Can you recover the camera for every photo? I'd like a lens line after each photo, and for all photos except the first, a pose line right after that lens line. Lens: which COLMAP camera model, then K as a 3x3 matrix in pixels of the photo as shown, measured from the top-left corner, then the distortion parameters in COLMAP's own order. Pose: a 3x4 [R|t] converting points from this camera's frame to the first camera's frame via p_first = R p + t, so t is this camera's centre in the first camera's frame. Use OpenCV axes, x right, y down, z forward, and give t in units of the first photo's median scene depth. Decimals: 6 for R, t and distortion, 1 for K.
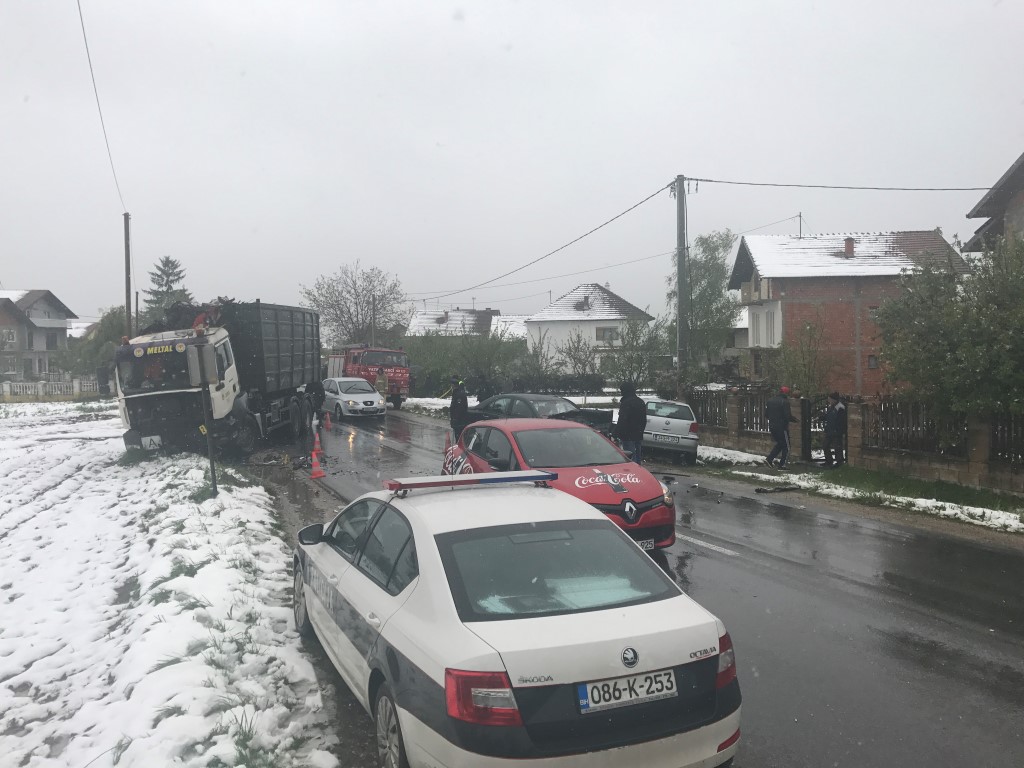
lens RADIAL K [[841.6, 0, 519.5], [0, 841.6, 394.4], [0, 0, 1]] dist [0.046314, -0.057220]
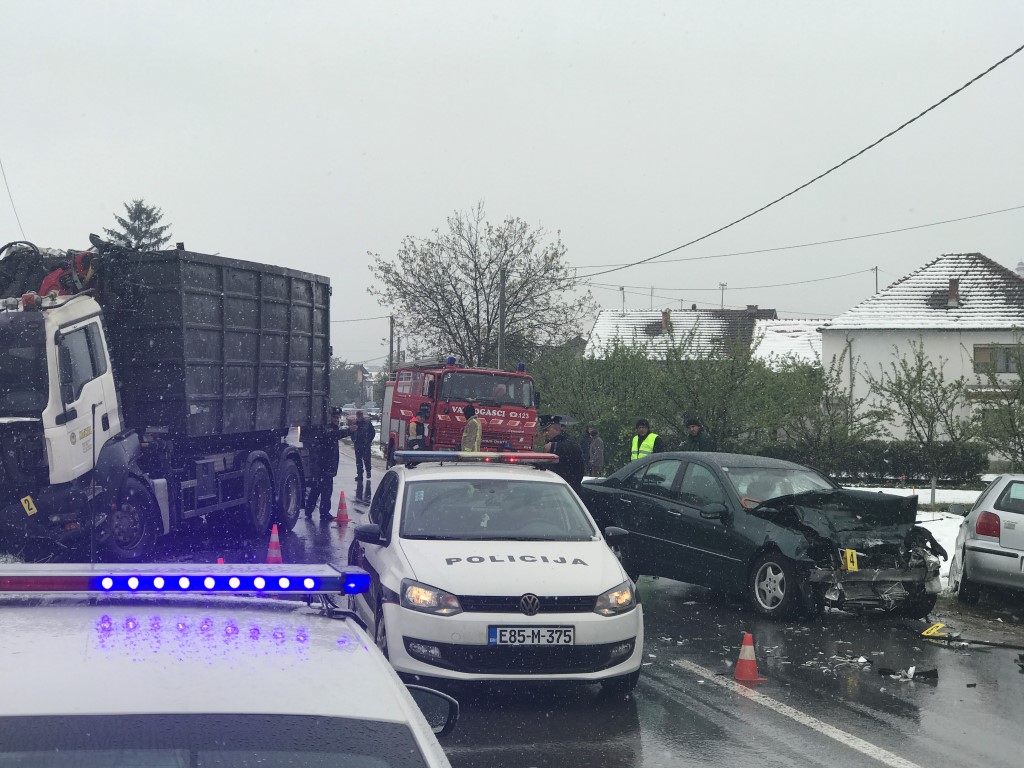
lens RADIAL K [[1684.5, 0, 499.0], [0, 1684.5, 387.6], [0, 0, 1]] dist [0.073744, 0.000000]
pose [[0.980674, 0.022920, -0.194303, 0.048623], [-0.034088, 0.997941, -0.054331, 0.013095], [0.192657, 0.059905, 0.979436, 0.084528]]
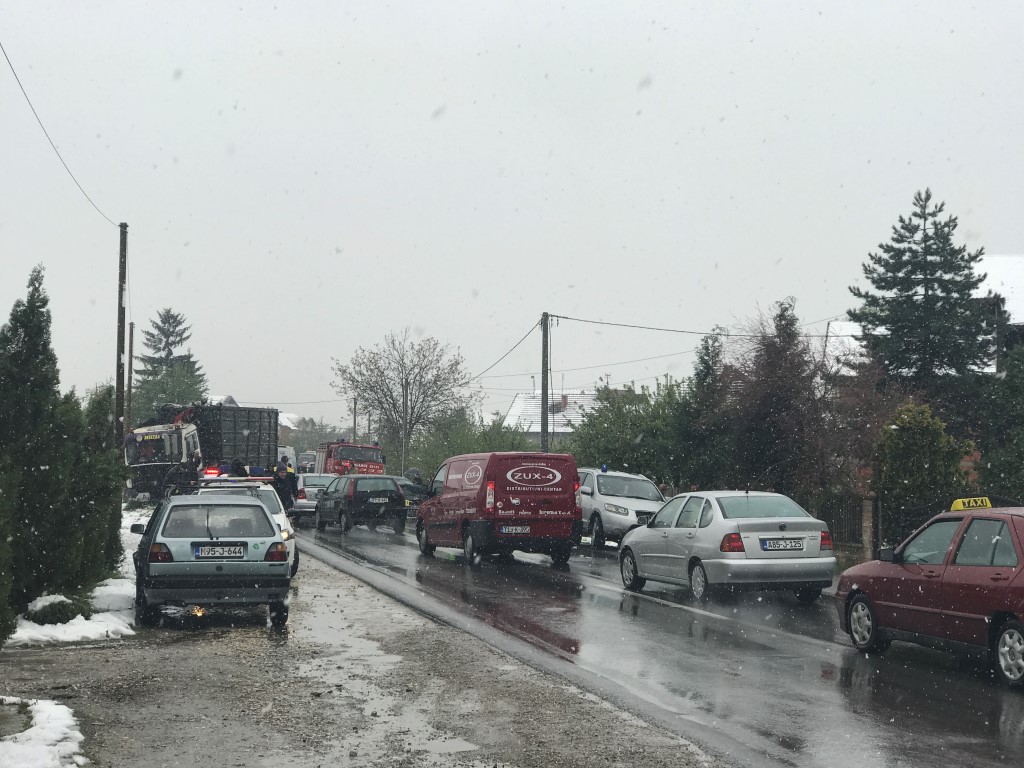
lens RADIAL K [[1707.5, 0, 504.1], [0, 1707.5, 391.3], [0, 0, 1]] dist [-0.003513, 0.000000]
pose [[0.980385, 0.024018, -0.195624, 0.588645], [-0.042094, 0.995162, -0.088777, 0.082105], [0.192545, 0.095270, 0.976652, -1.397715]]
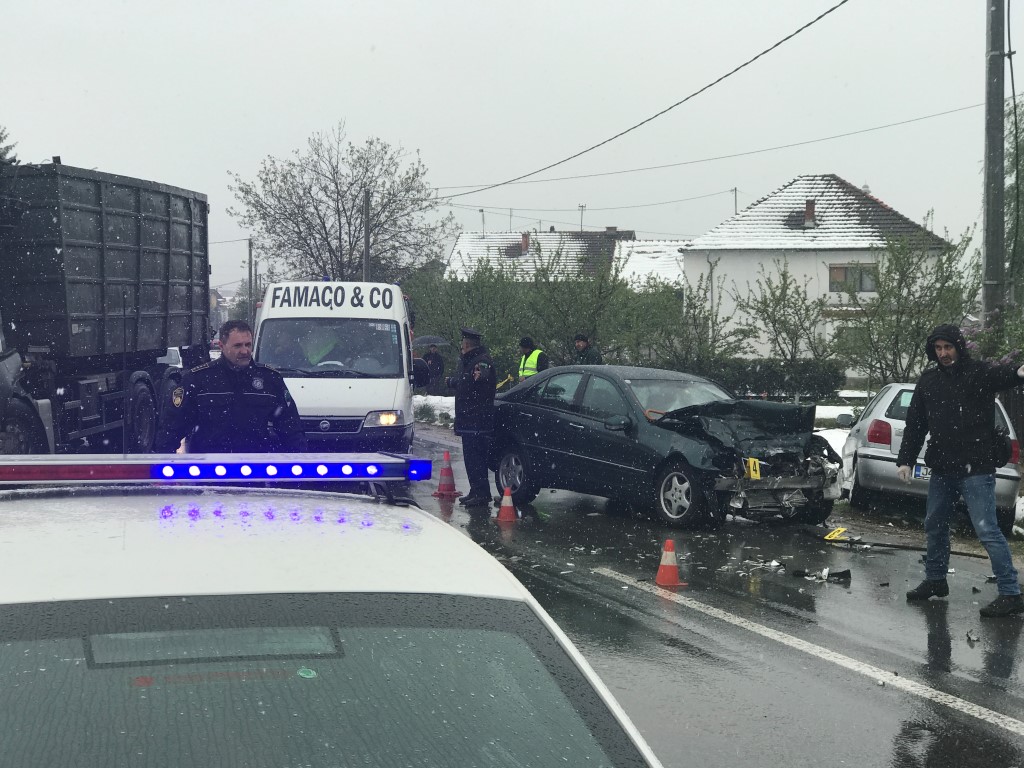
lens RADIAL K [[1684.5, 0, 514.9], [0, 1684.5, 385.2], [0, 0, 1]] dist [0.073744, 0.000000]
pose [[0.994849, 0.019597, -0.099458, 0.030833], [-0.021026, 0.999690, -0.013346, 0.017086], [0.099166, 0.015369, 0.994952, 0.085382]]
